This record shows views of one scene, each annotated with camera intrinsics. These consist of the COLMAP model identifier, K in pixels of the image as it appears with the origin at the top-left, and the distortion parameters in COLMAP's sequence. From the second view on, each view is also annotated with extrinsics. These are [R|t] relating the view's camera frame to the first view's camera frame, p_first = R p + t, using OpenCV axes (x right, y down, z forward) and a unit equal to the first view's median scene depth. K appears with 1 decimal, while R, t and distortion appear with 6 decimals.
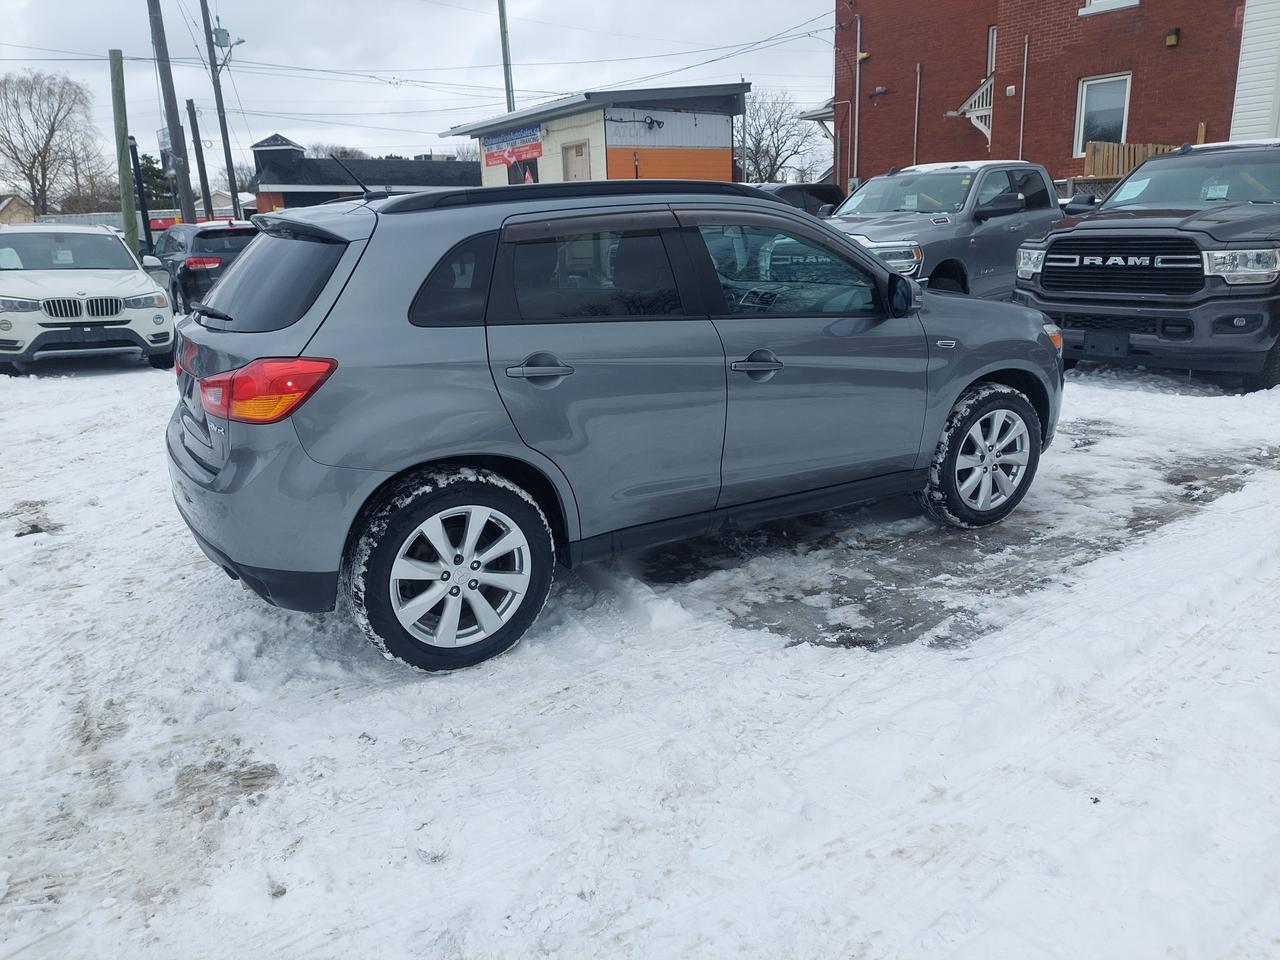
lens RADIAL K [[910.7, 0, 619.1], [0, 910.7, 465.1], [0, 0, 1]] dist [0.048813, -0.056424]
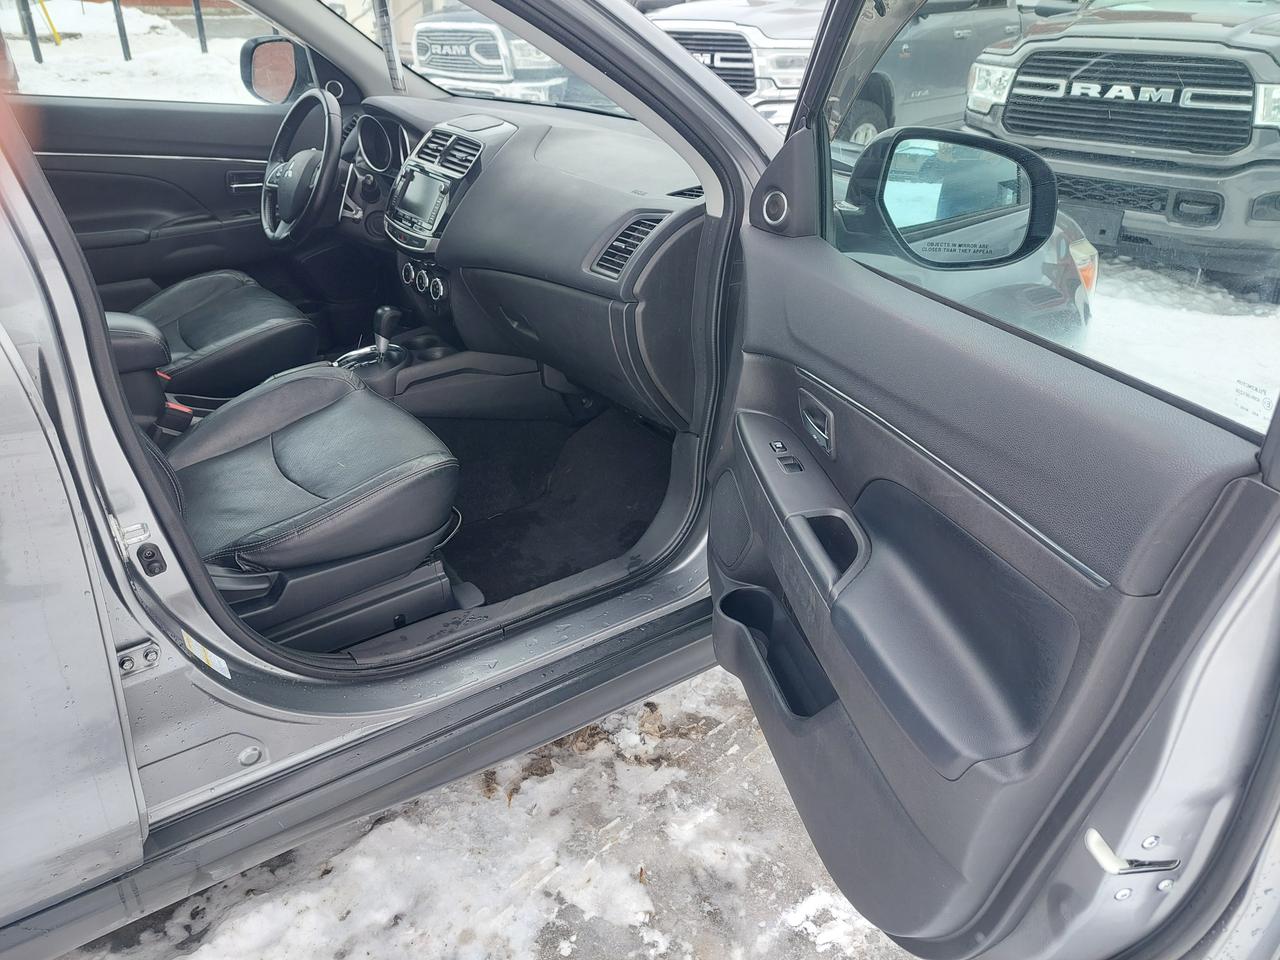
lens RADIAL K [[939.5, 0, 623.1], [0, 939.5, 481.1], [0, 0, 1]] dist [0.004457, 0.003703]
pose [[0.992826, 0.008721, 0.119250, 0.191666], [-0.033060, 0.978477, 0.203689, -0.129393], [-0.114907, -0.206170, 0.971746, 0.564922]]
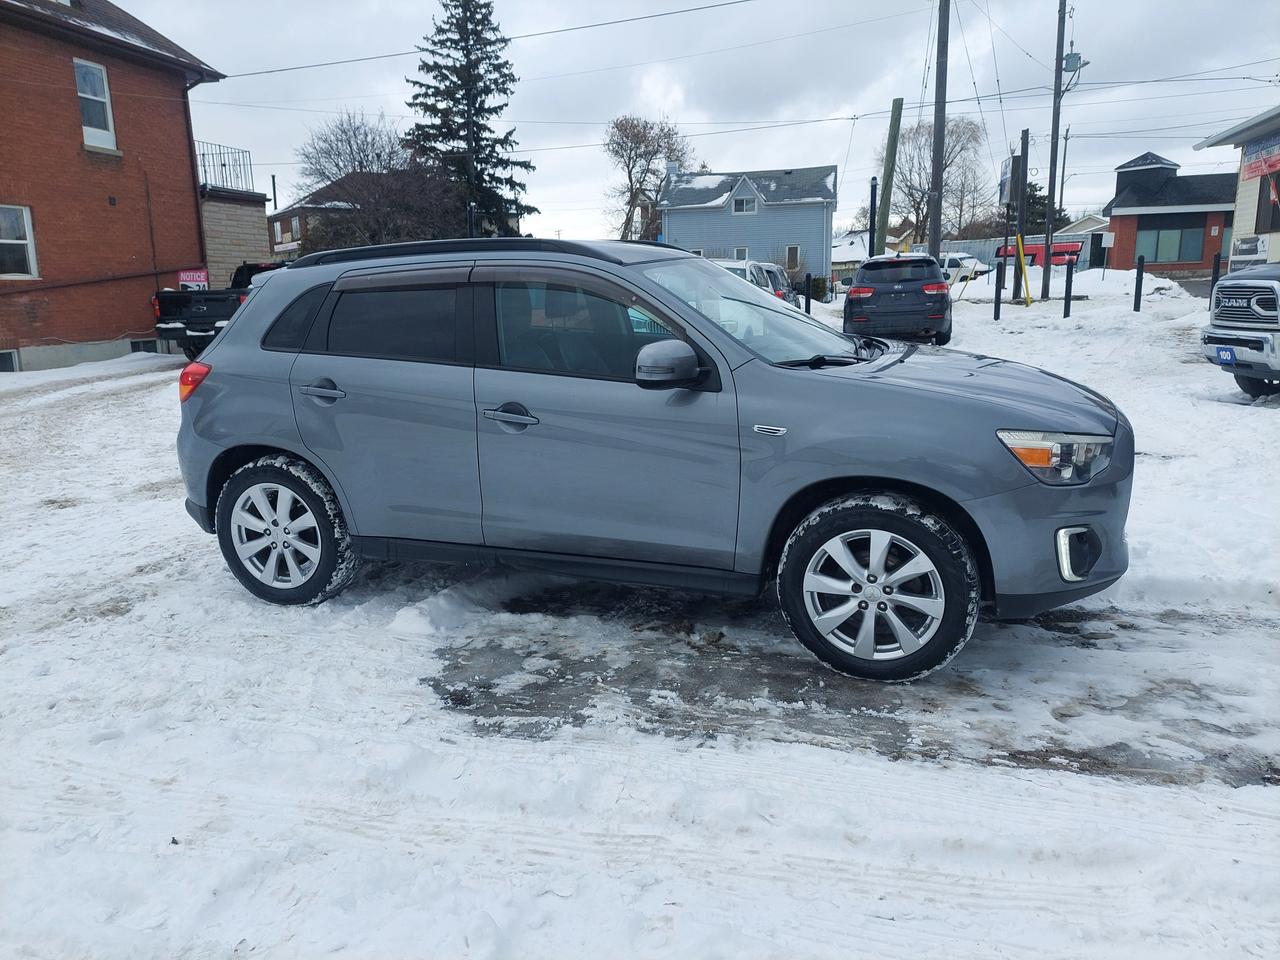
lens RADIAL K [[910.7, 0, 619.1], [0, 910.7, 465.1], [0, 0, 1]] dist [0.048813, -0.056424]
pose [[0.643008, 0.177603, -0.744982, 0.816935], [-0.195198, 0.978619, 0.064823, -0.119130], [0.740567, 0.103737, 0.663927, 0.330987]]
